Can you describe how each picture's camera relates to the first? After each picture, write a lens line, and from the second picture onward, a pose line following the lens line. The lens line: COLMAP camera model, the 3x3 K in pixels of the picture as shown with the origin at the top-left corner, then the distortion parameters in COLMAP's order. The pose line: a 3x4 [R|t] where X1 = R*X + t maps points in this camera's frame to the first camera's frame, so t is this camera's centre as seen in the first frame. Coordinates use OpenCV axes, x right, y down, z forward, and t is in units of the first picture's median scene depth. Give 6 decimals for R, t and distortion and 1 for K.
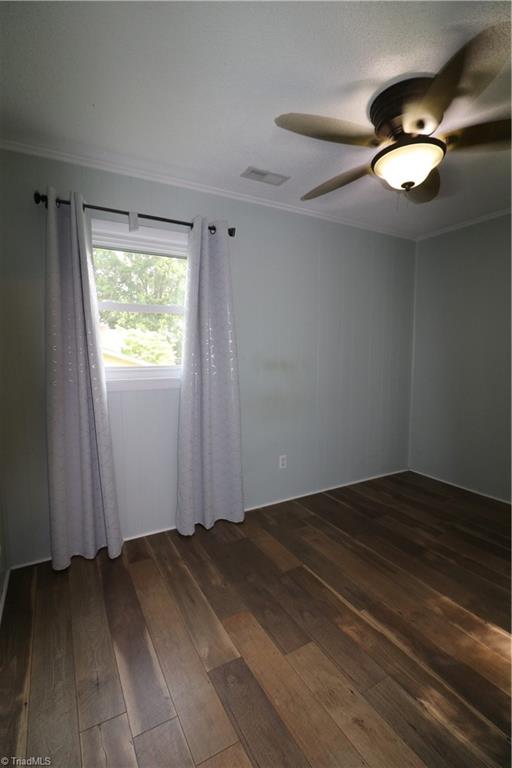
lens RADIAL K [[360.8, 0, 259.2], [0, 360.8, 384.8], [0, 0, 1]] dist [-0.013018, -0.003864]
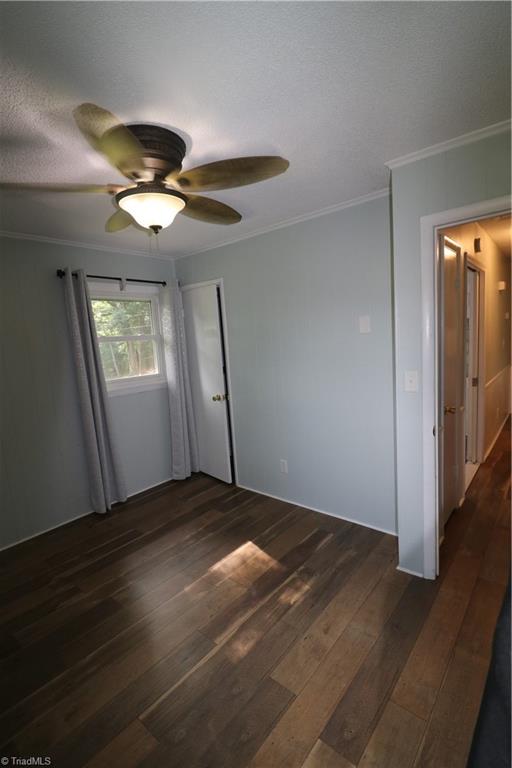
lens RADIAL K [[360.8, 0, 256.7], [0, 360.8, 383.0], [0, 0, 1]] dist [-0.013018, -0.003864]
pose [[-0.343044, -0.105487, 0.933377, -0.758035], [0.156145, 0.973445, 0.167403, -0.294715], [-0.926250, 0.203169, -0.317463, 1.284650]]
